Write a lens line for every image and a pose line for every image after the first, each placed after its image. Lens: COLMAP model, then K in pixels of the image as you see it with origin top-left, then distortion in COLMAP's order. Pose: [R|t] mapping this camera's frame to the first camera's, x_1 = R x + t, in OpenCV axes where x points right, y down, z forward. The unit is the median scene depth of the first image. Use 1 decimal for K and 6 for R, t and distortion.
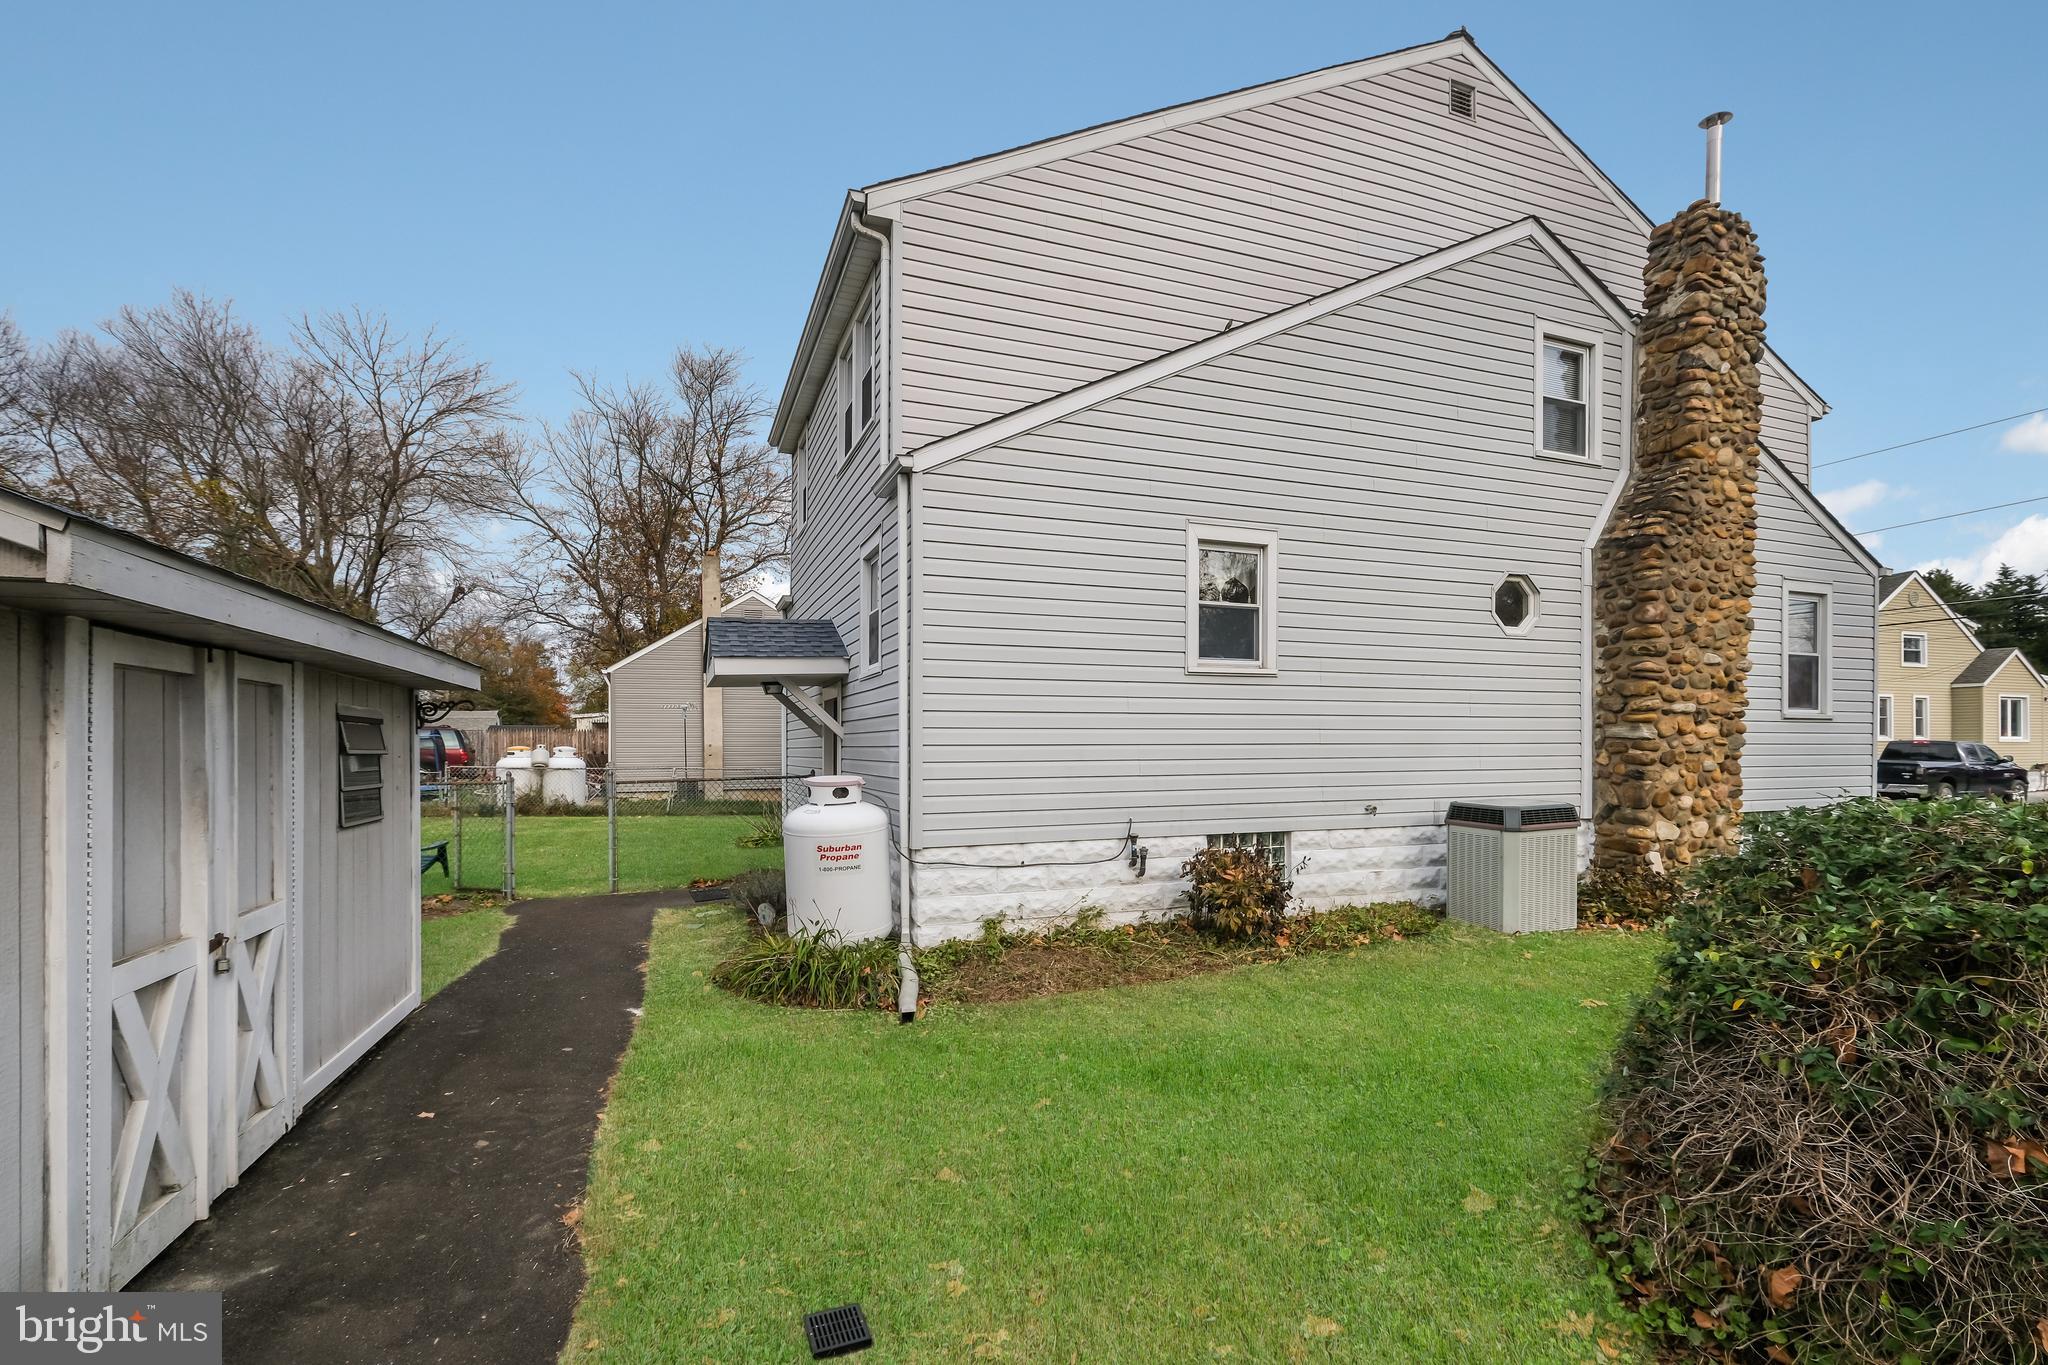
lens RADIAL K [[895.3, 0, 1006.2], [0, 895.3, 739.6], [0, 0, 1]] dist [0.002906, -0.000210]
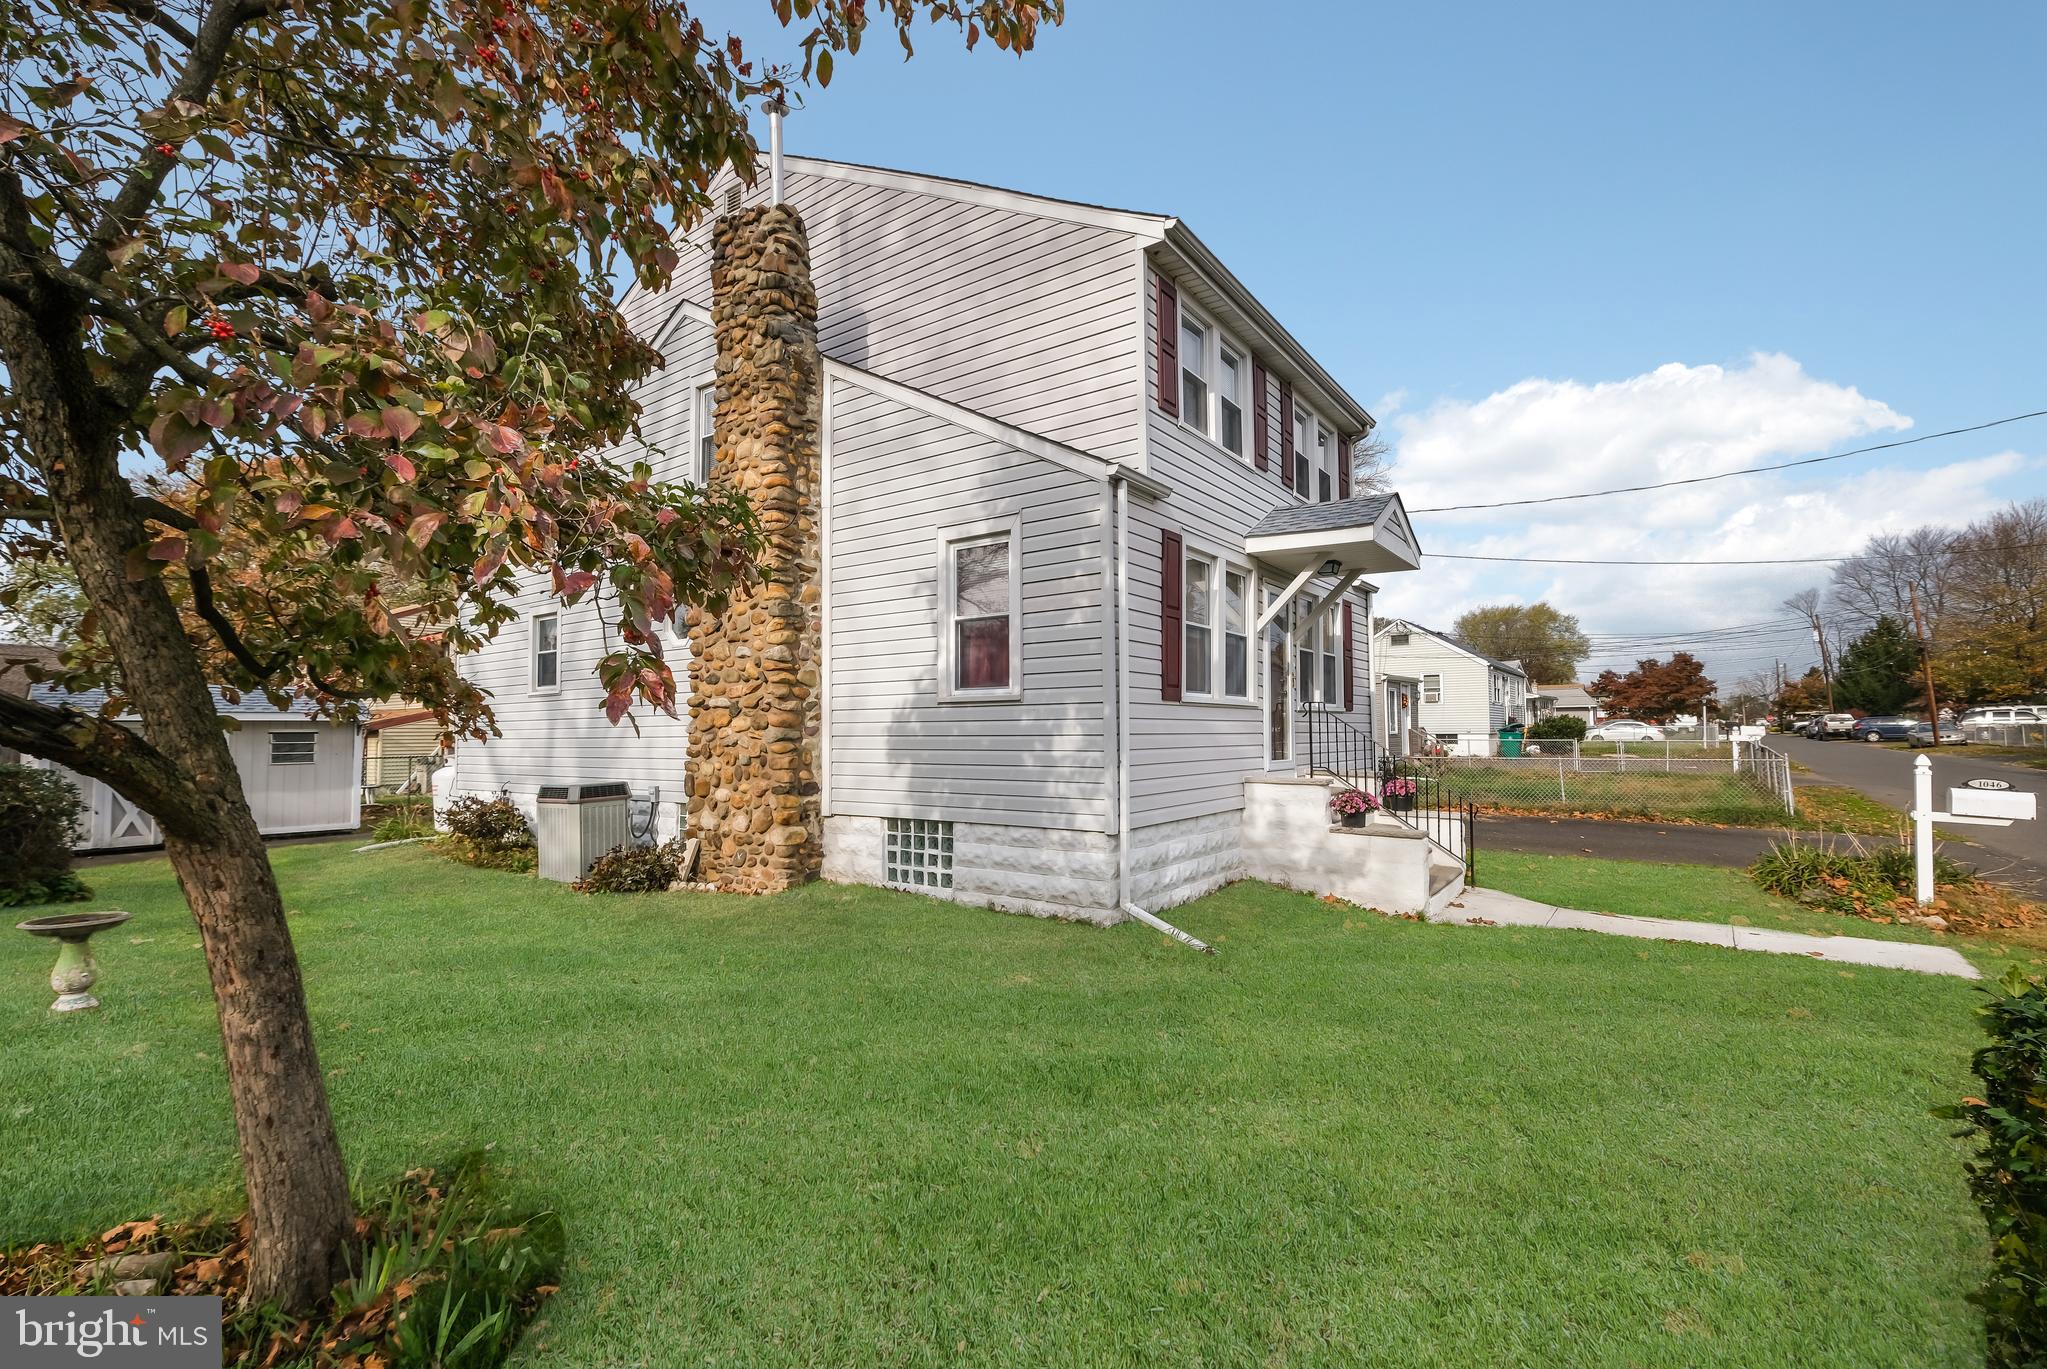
lens RADIAL K [[902.8, 0, 1013.8], [0, 902.8, 690.6], [0, 0, 1]] dist [0.005746, -0.001159]
pose [[0.535300, -0.047712, -0.843314, 1.792297], [0.008128, 0.998648, -0.051342, 0.007260], [0.844623, 0.020629, 0.534964, 0.719726]]
